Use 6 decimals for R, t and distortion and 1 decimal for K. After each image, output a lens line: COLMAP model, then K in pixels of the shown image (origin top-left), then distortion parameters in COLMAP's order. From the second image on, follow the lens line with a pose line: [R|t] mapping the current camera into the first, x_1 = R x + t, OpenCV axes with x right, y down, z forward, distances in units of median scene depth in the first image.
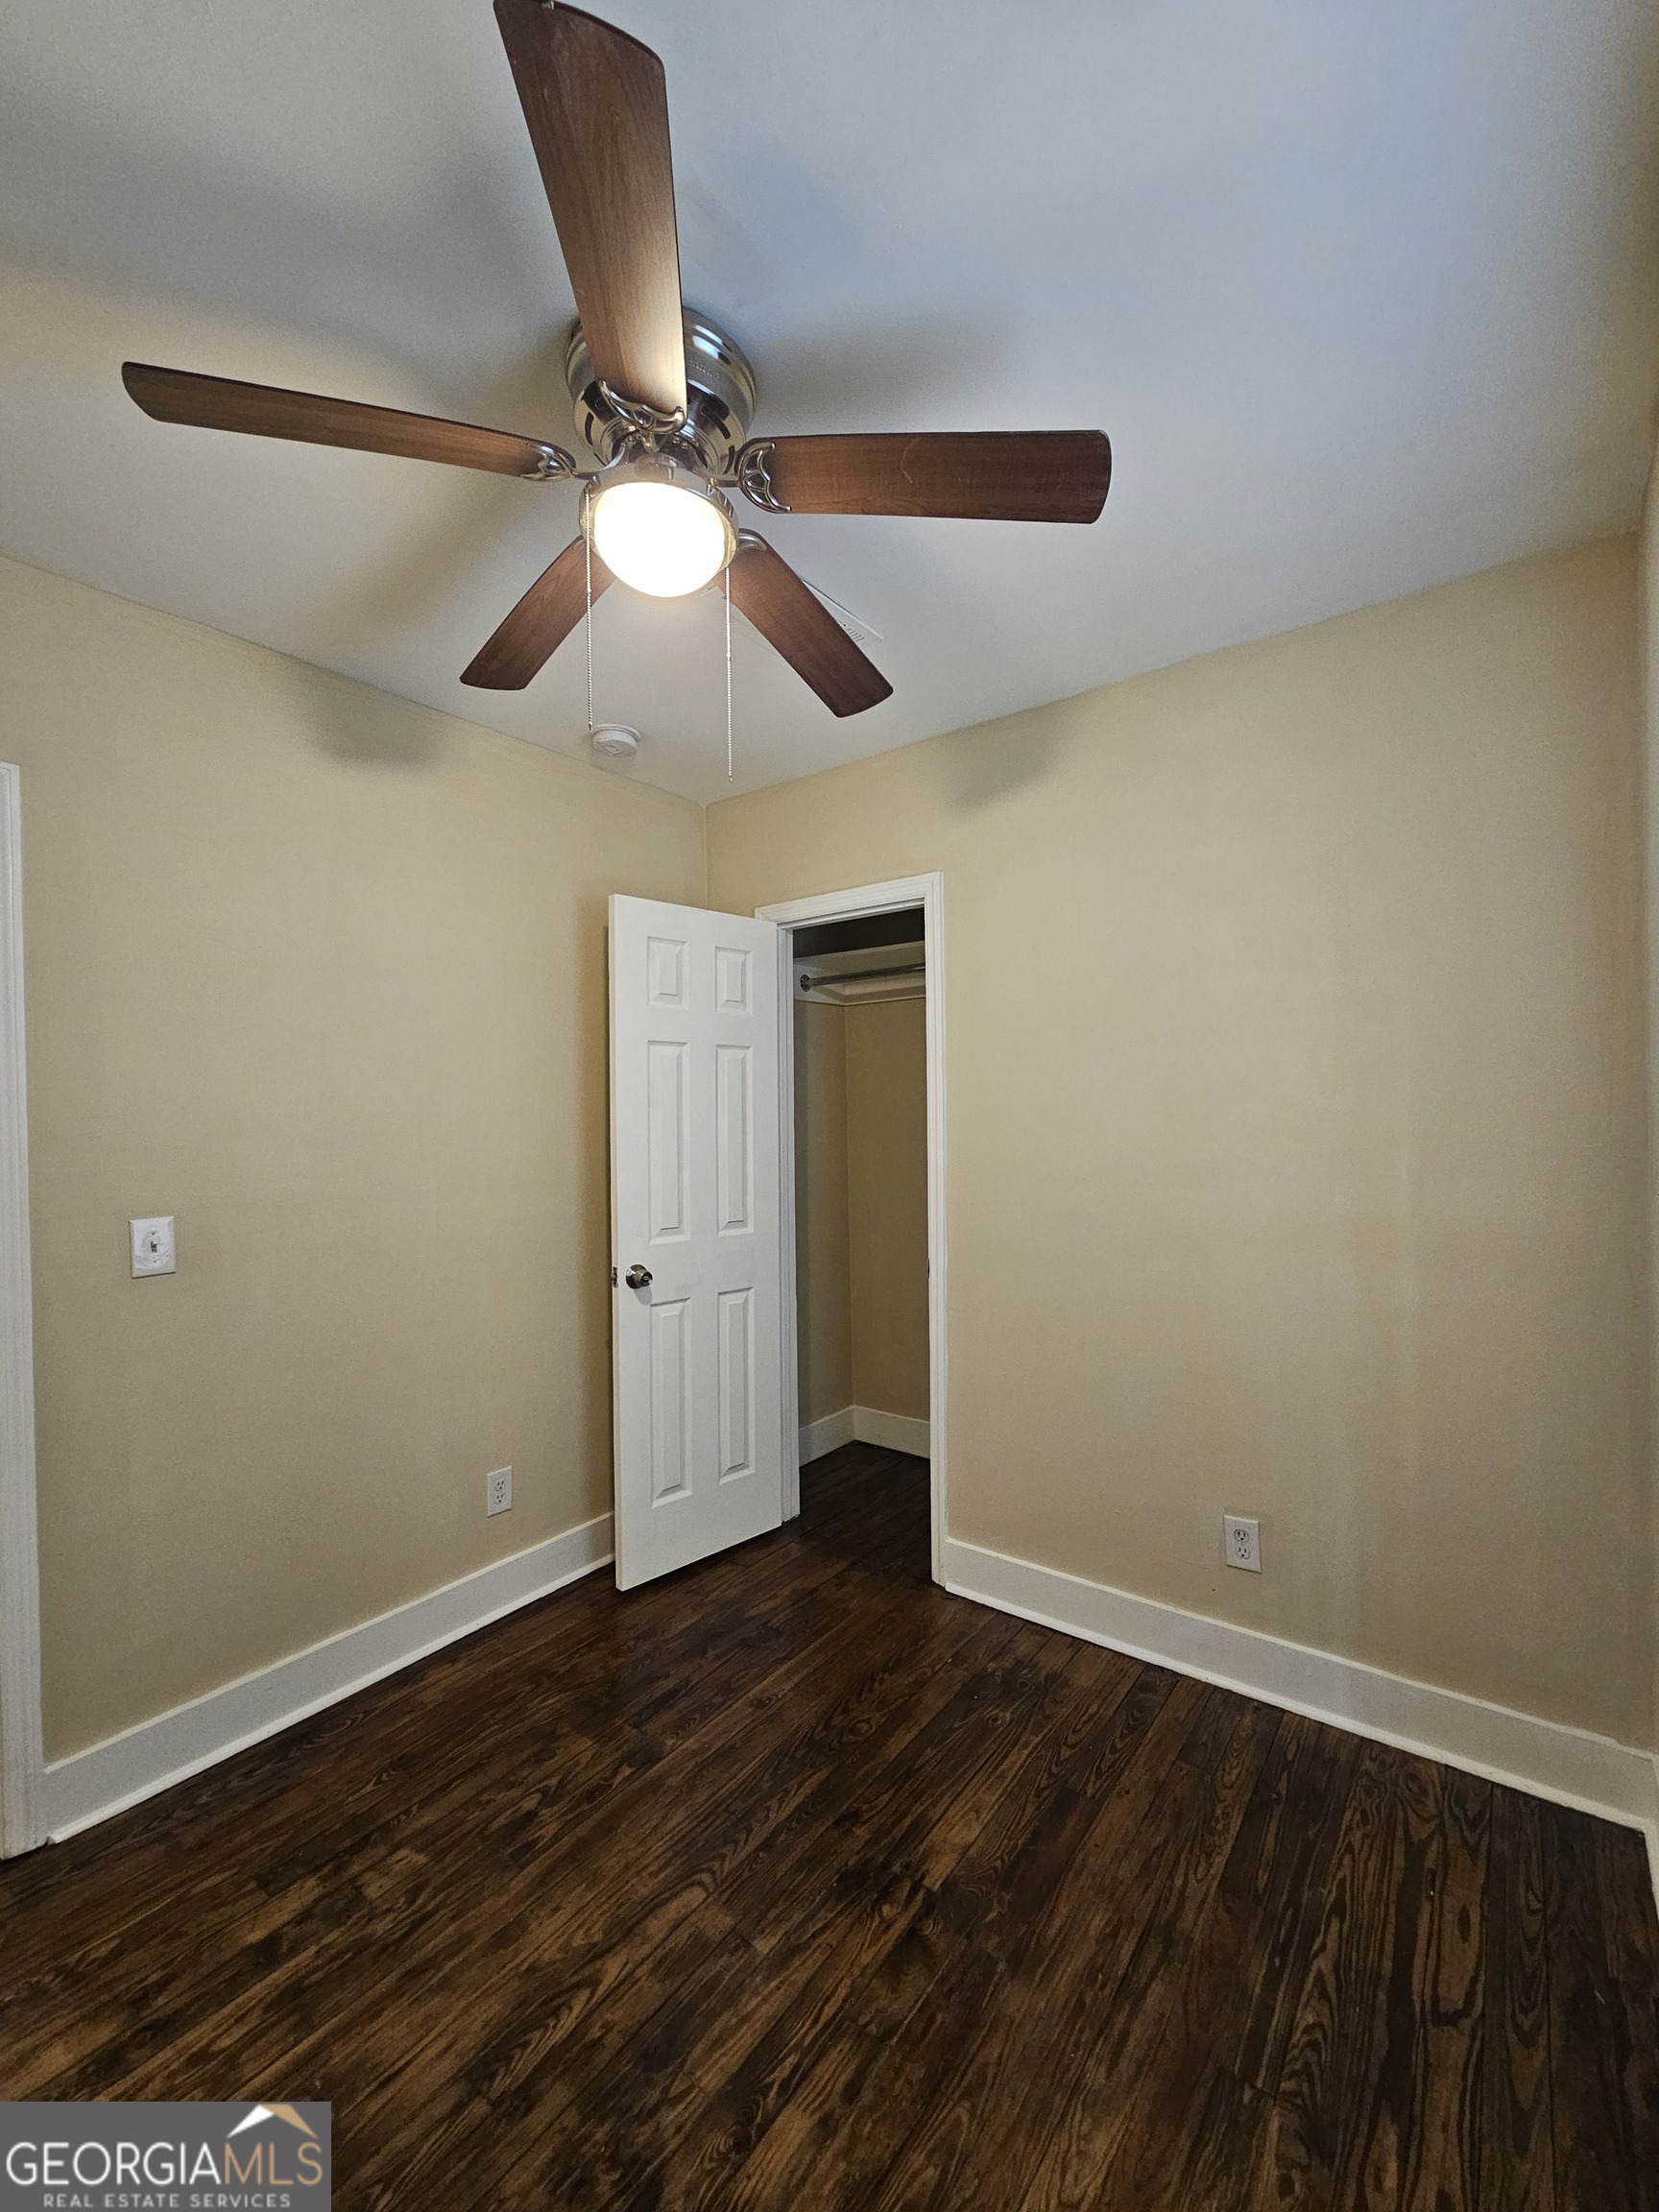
lens RADIAL K [[909.8, 0, 839.0], [0, 909.8, 1125.2], [0, 0, 1]] dist [-0.004014, 0.002624]
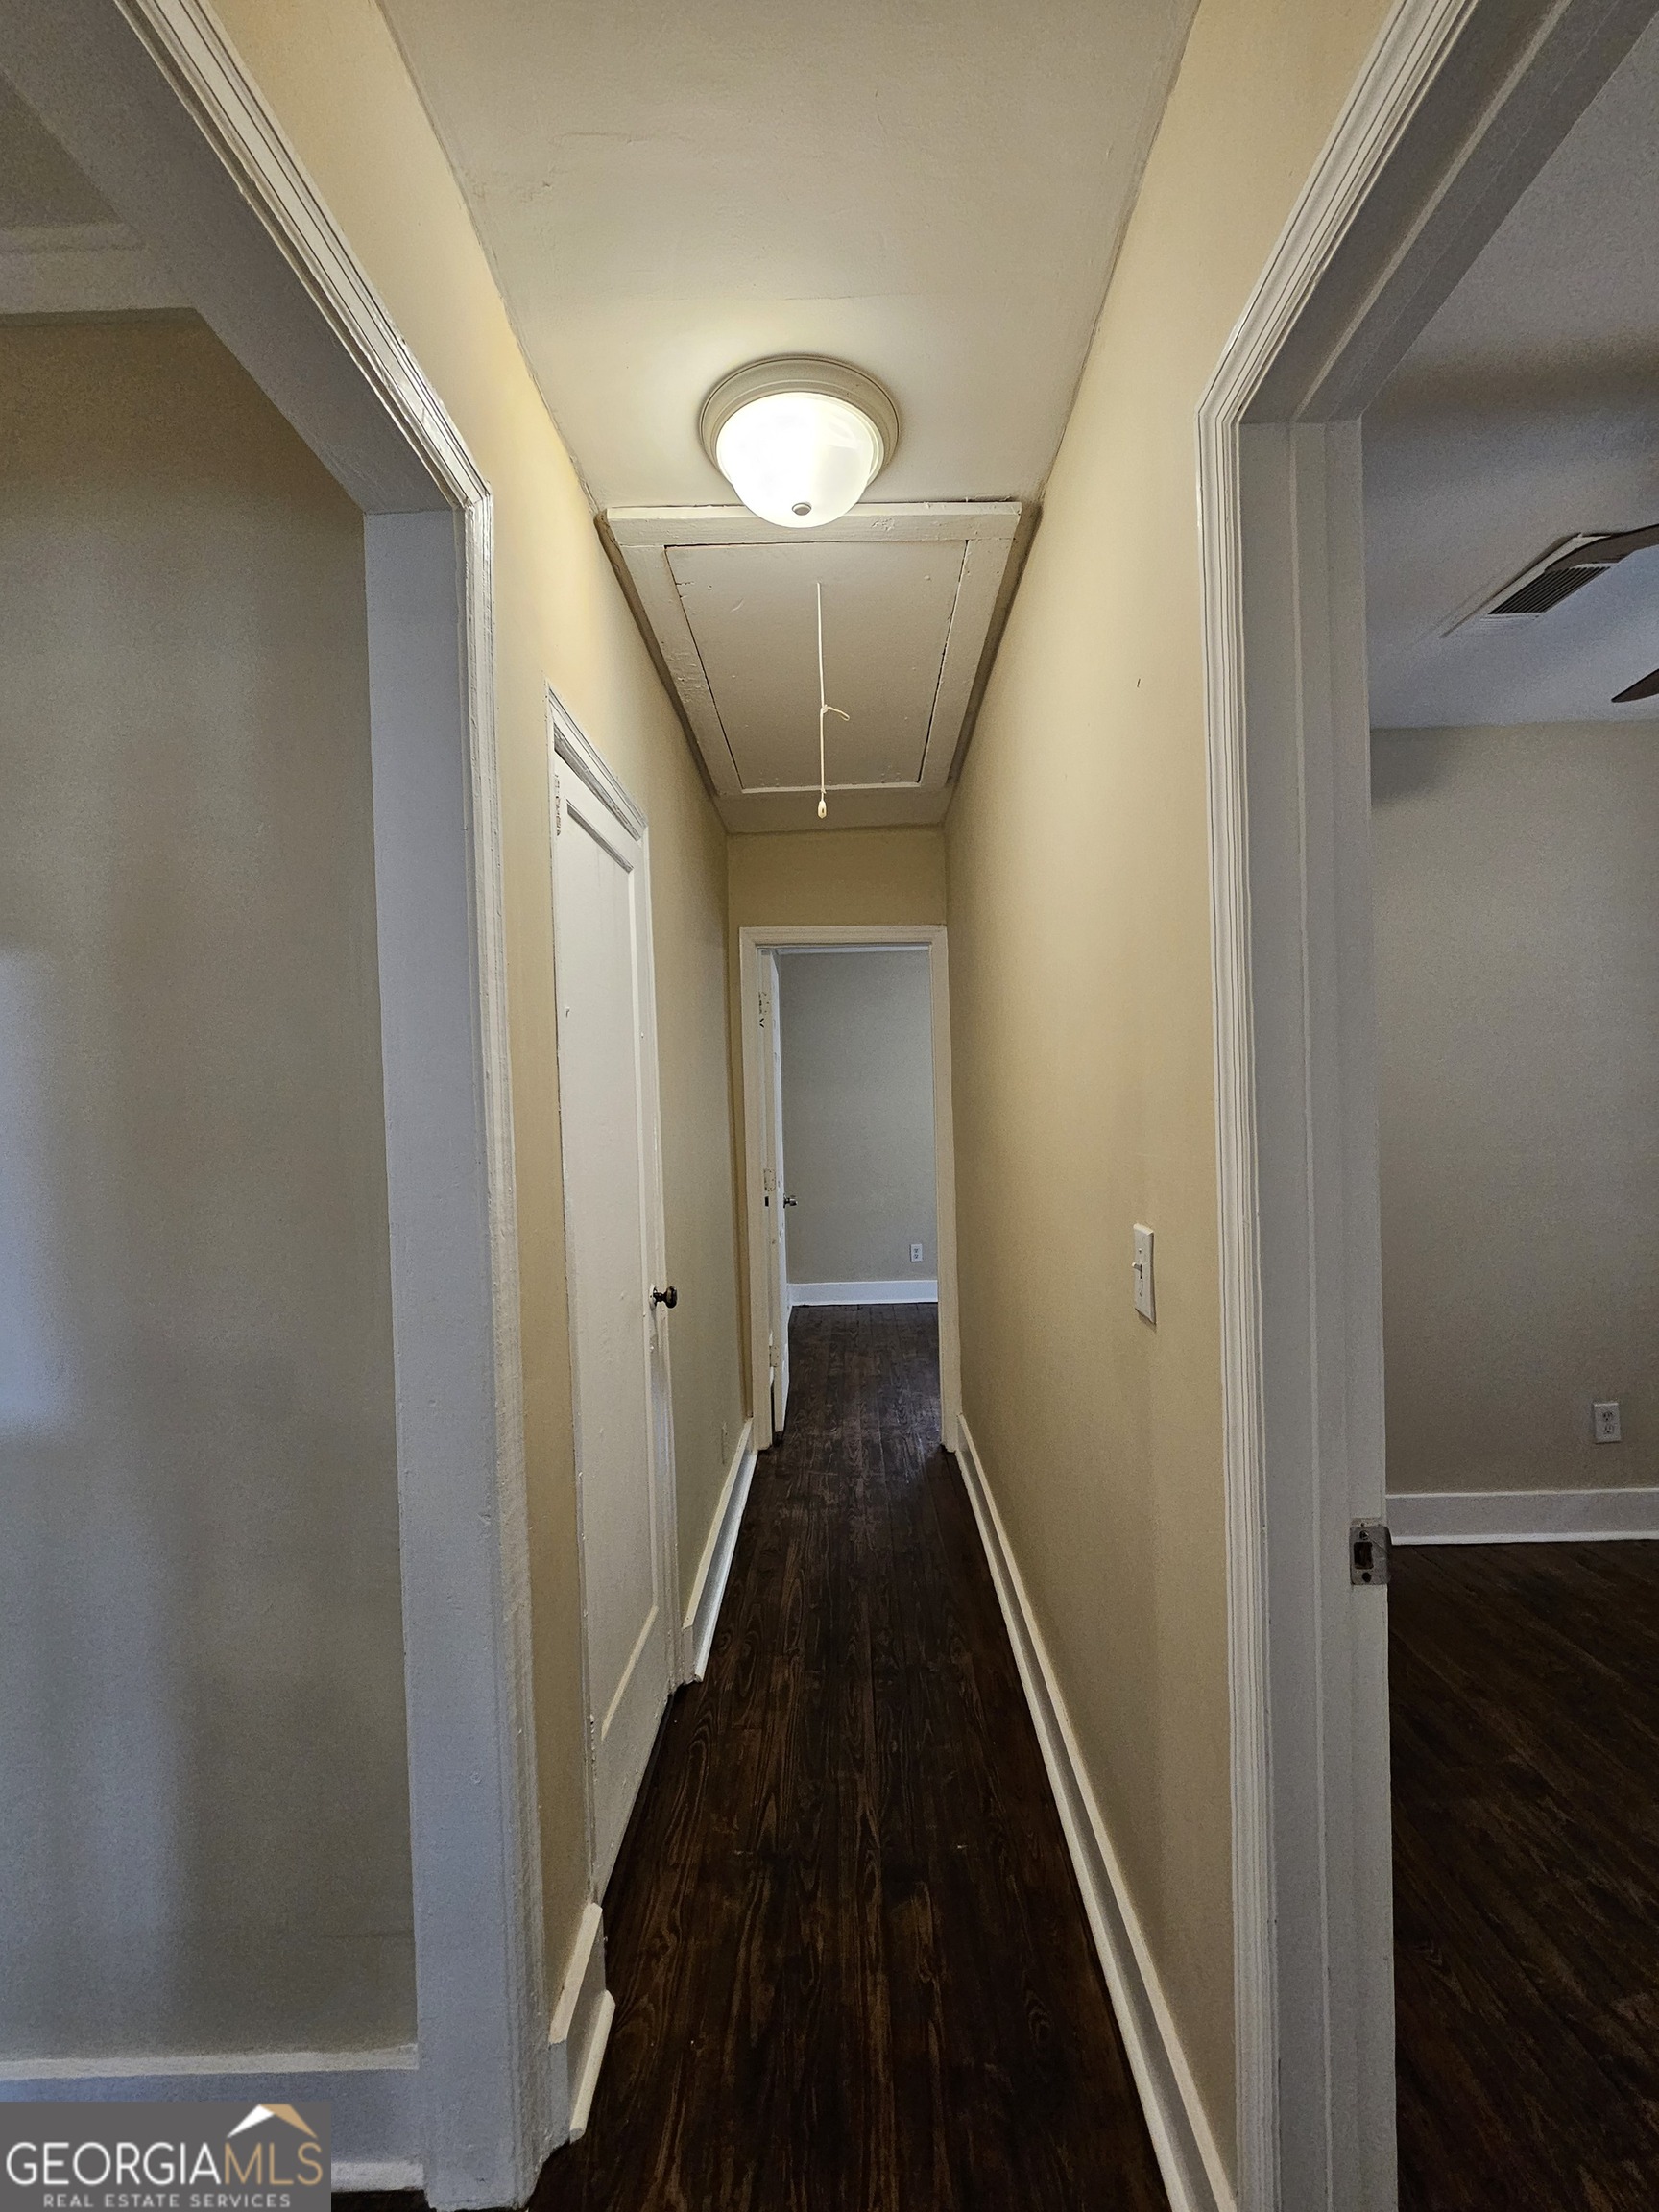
lens RADIAL K [[909.8, 0, 839.0], [0, 909.8, 1125.2], [0, 0, 1]] dist [-0.004014, 0.002624]
pose [[0.804756, -0.017020, 0.593362, -1.602273], [0.024632, 0.999685, -0.004733, 0.026526], [-0.593095, 0.018425, 0.804922, 0.816334]]
